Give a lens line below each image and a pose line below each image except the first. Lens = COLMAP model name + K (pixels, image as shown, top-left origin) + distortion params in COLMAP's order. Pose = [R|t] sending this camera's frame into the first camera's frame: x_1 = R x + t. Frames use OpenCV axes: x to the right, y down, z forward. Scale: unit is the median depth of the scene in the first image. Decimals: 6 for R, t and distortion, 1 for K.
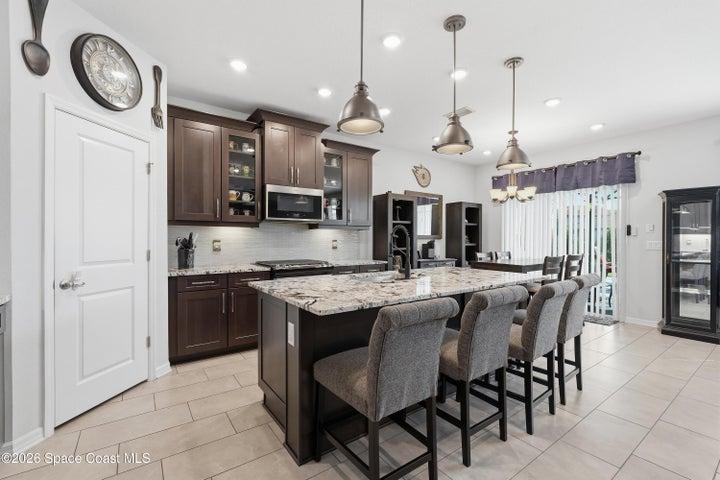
lens RADIAL K [[314.8, 0, 360.6], [0, 314.8, 238.9], [0, 0, 1]] dist [-0.000291, 0.000168]
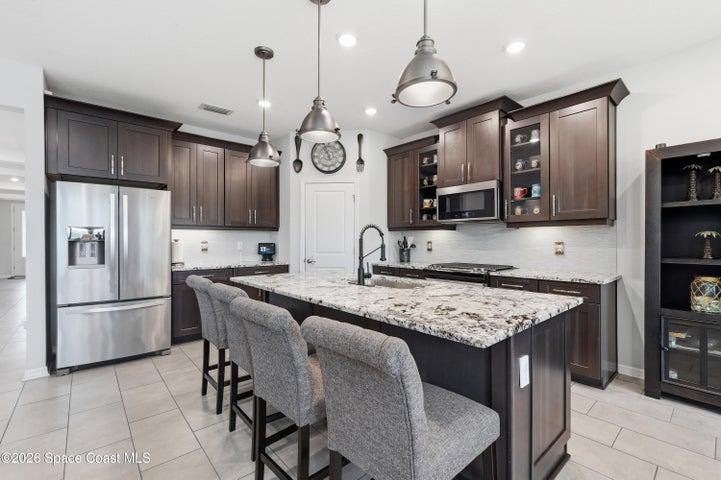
lens RADIAL K [[317.9, 0, 360.4], [0, 317.9, 240.5], [0, 0, 1]] dist [-0.000328, 0.000014]
pose [[0.093281, -0.004275, -0.995631, 0.636524], [-0.001005, 0.999990, -0.004388, 0.003970], [0.995639, 0.001410, 0.093276, 0.553375]]
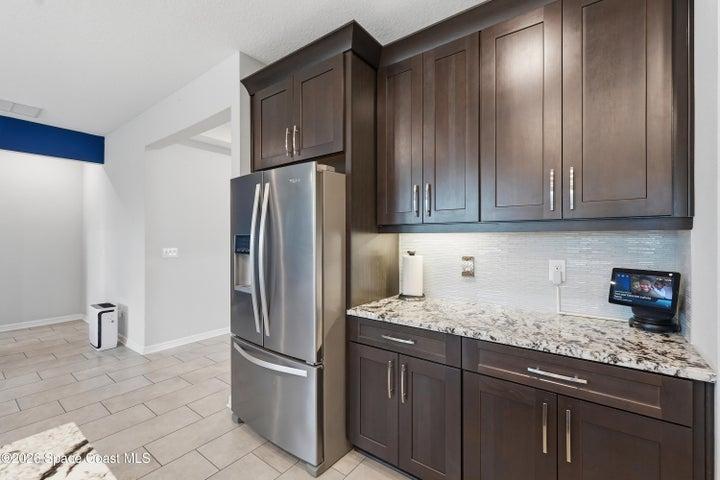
lens RADIAL K [[314.8, 0, 360.6], [0, 314.8, 238.9], [0, 0, 1]] dist [-0.000291, 0.000168]
pose [[-0.956452, -0.003484, -0.291870, -0.148655], [-0.004170, 0.999990, 0.001729, -0.024020], [0.291861, 0.002871, -0.956456, 0.557126]]
